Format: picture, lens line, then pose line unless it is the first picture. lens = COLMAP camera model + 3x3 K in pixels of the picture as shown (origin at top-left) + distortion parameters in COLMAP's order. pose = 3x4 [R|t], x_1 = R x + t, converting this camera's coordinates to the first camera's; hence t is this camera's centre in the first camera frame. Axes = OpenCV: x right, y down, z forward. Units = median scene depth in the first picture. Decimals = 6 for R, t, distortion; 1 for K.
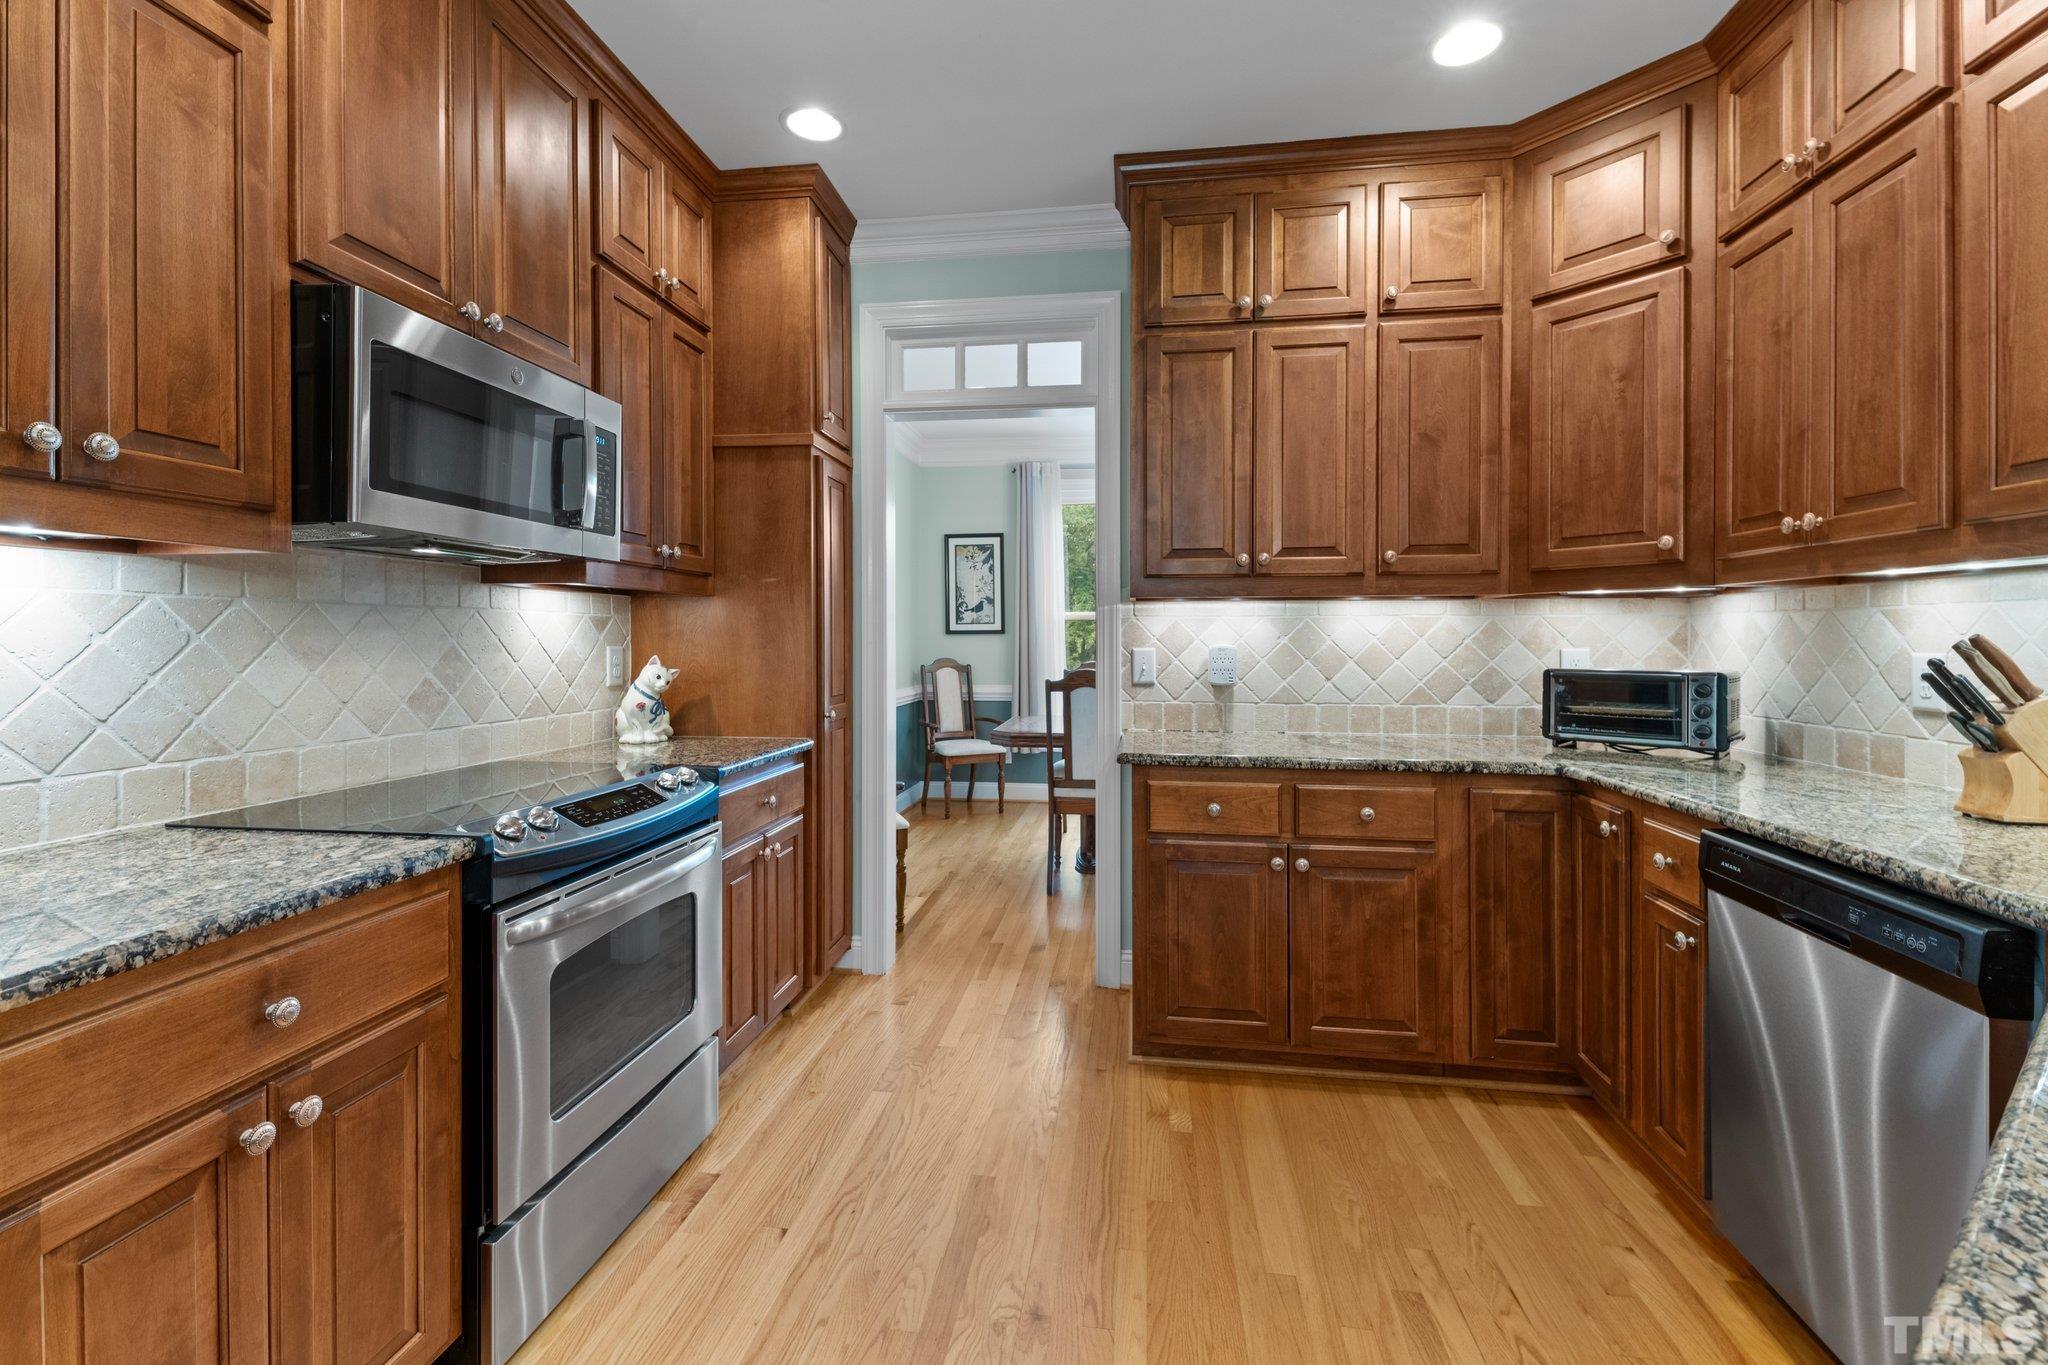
lens RADIAL K [[875.2, 0, 1024.3], [0, 875.2, 648.6], [0, 0, 1]] dist [0.026433, -0.013339]
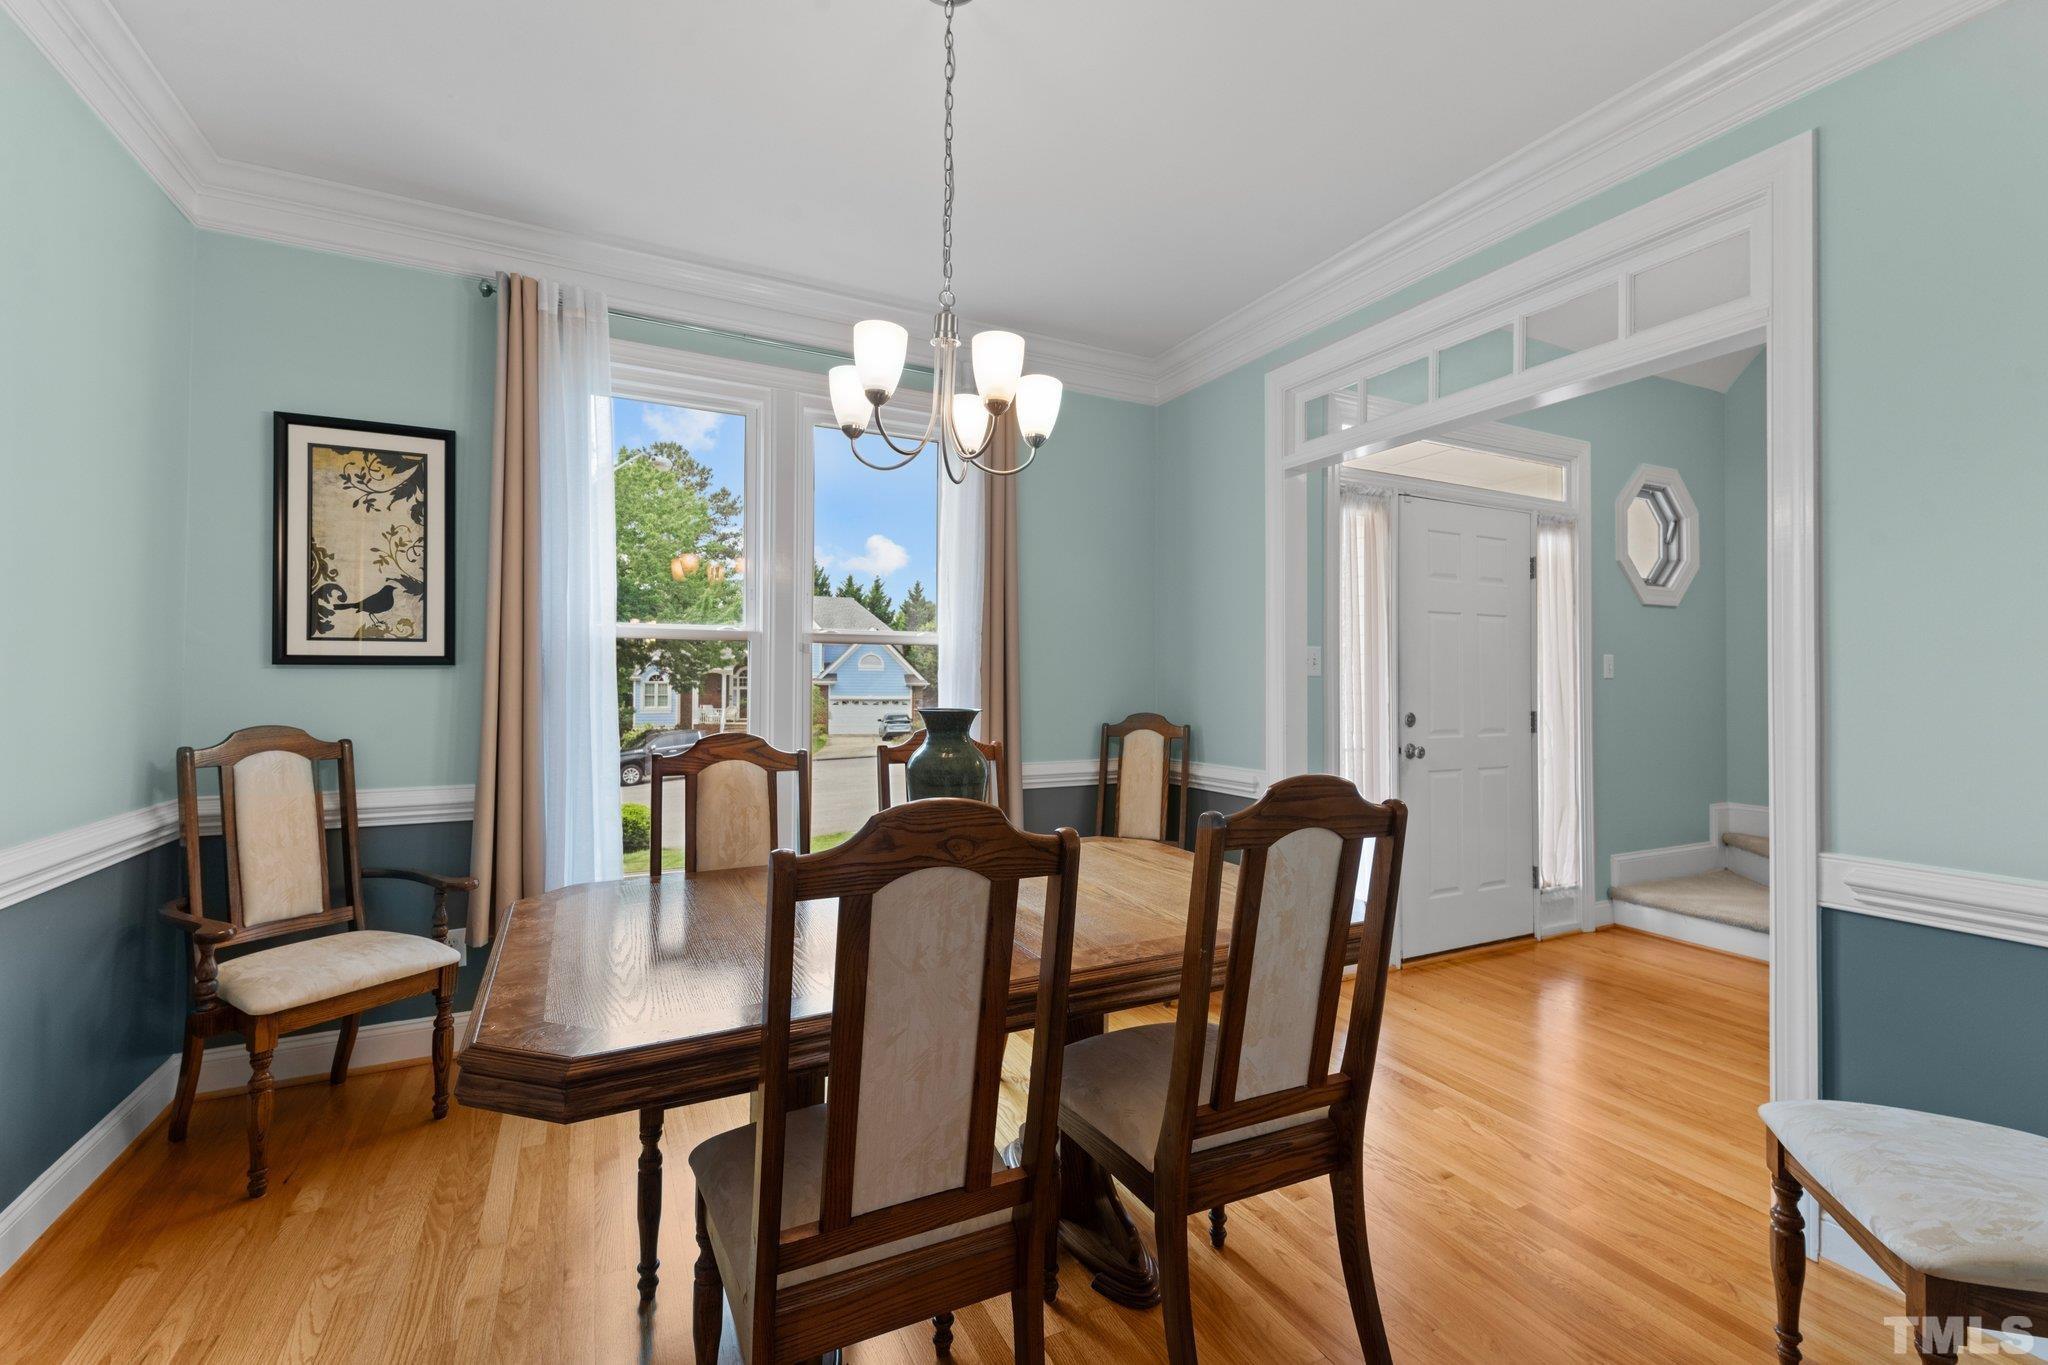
lens RADIAL K [[868.3, 0, 1019.6], [0, 868.3, 670.0], [0, 0, 1]] dist [0.028127, -0.012900]
pose [[0.826622, 0.017678, 0.562480, -0.086056], [-0.004368, 0.999678, -0.024998, -0.012832], [-0.562741, 0.018207, 0.826433, 1.202900]]
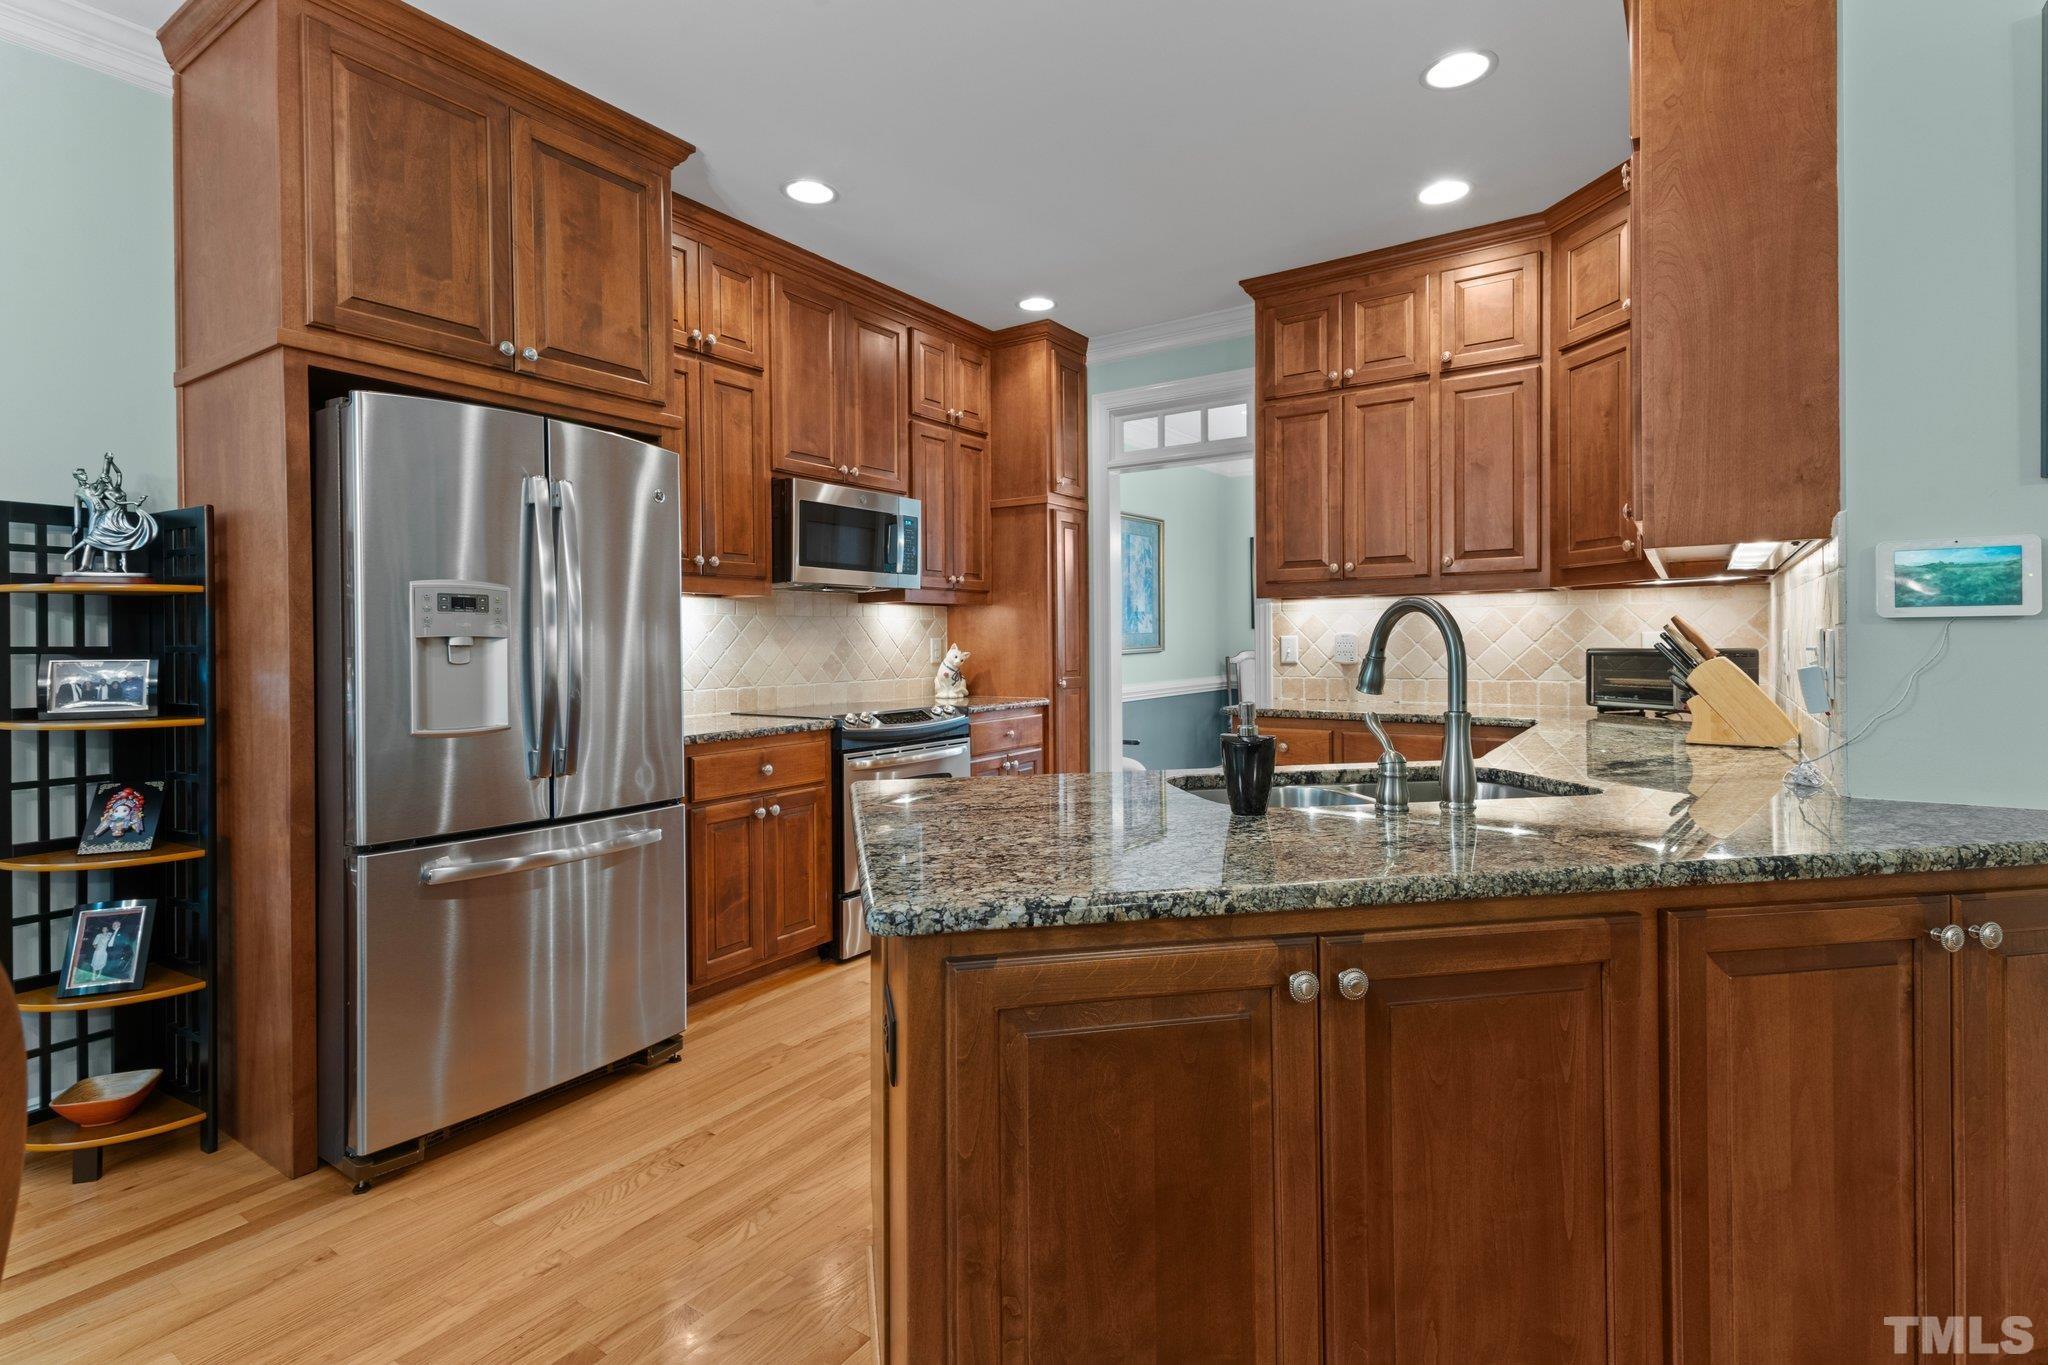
lens RADIAL K [[977.3, 0, 1026.4], [0, 977.3, 645.4], [0, 0, 1]] dist [0.003186, 0.000267]
pose [[0.896089, -0.007480, -0.443810, 0.492355], [0.006349, 0.999972, -0.004036, 0.019437], [0.443828, 0.000799, 0.896112, -0.543339]]
